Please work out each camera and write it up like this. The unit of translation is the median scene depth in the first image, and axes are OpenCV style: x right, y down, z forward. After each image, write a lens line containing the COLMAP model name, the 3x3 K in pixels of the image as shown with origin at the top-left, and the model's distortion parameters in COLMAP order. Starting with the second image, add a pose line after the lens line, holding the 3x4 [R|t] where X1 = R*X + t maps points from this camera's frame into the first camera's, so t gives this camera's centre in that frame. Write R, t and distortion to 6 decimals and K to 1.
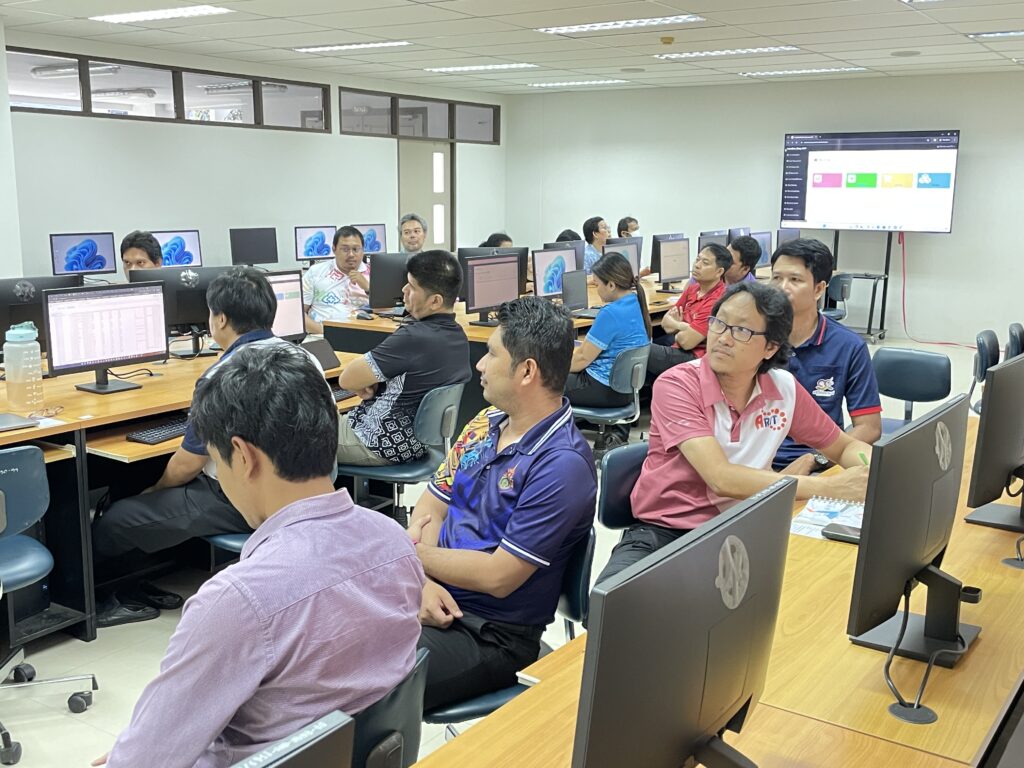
lens RADIAL K [[1076.0, 0, 509.4], [0, 1076.0, 404.3], [0, 0, 1]] dist [0.055511, 0.000000]
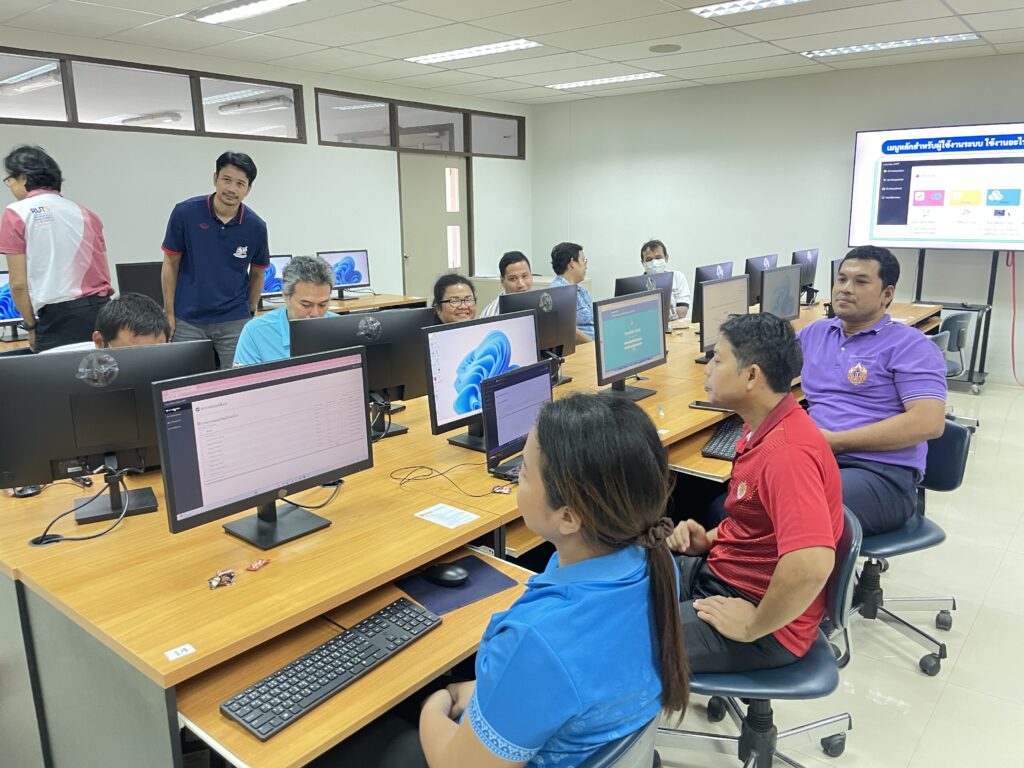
lens RADIAL K [[771.3, 0, 518.9], [0, 771.3, 384.9], [0, 0, 1]] dist [0.087007, -0.117433]
pose [[0.995734, 0.018209, -0.090455, 0.076182], [-0.015223, 0.999320, 0.033594, -0.106886], [0.091005, -0.032073, 0.995334, 0.504886]]
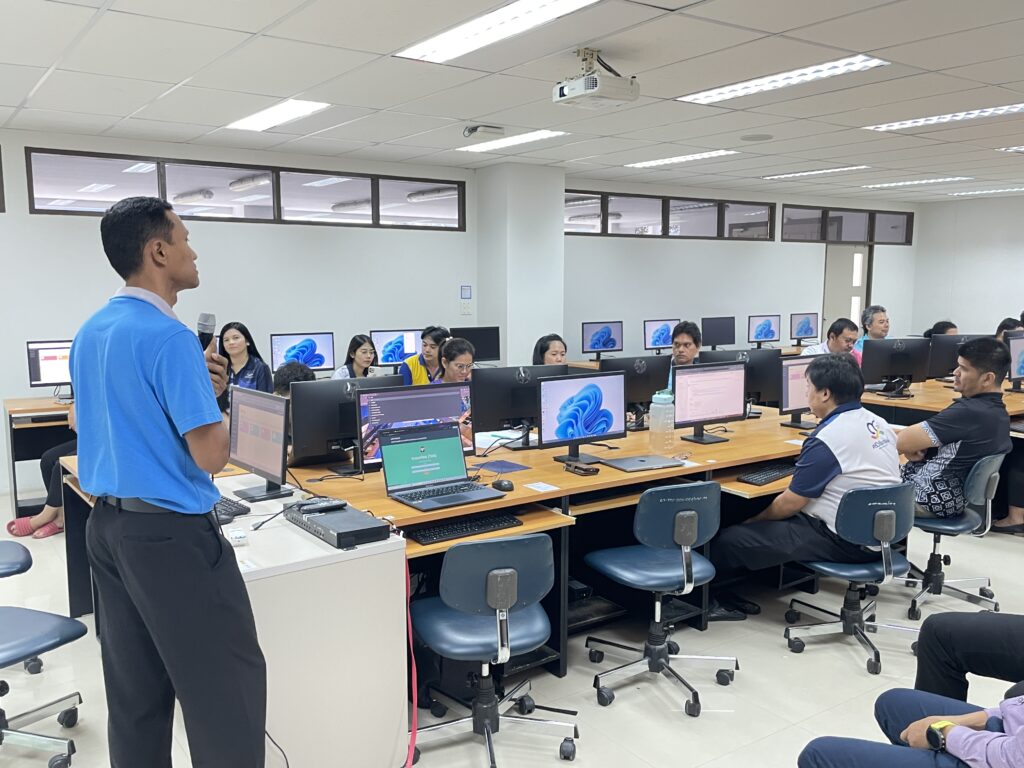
lens RADIAL K [[870.4, 0, 496.2], [0, 870.4, 396.8], [0, 0, 1]] dist [0.061375, -0.052832]
pose [[0.928389, 0.040167, -0.369434, -0.103349], [-0.064797, 0.996409, -0.054500, 0.003536], [0.365918, 0.074536, 0.927658, -0.046024]]
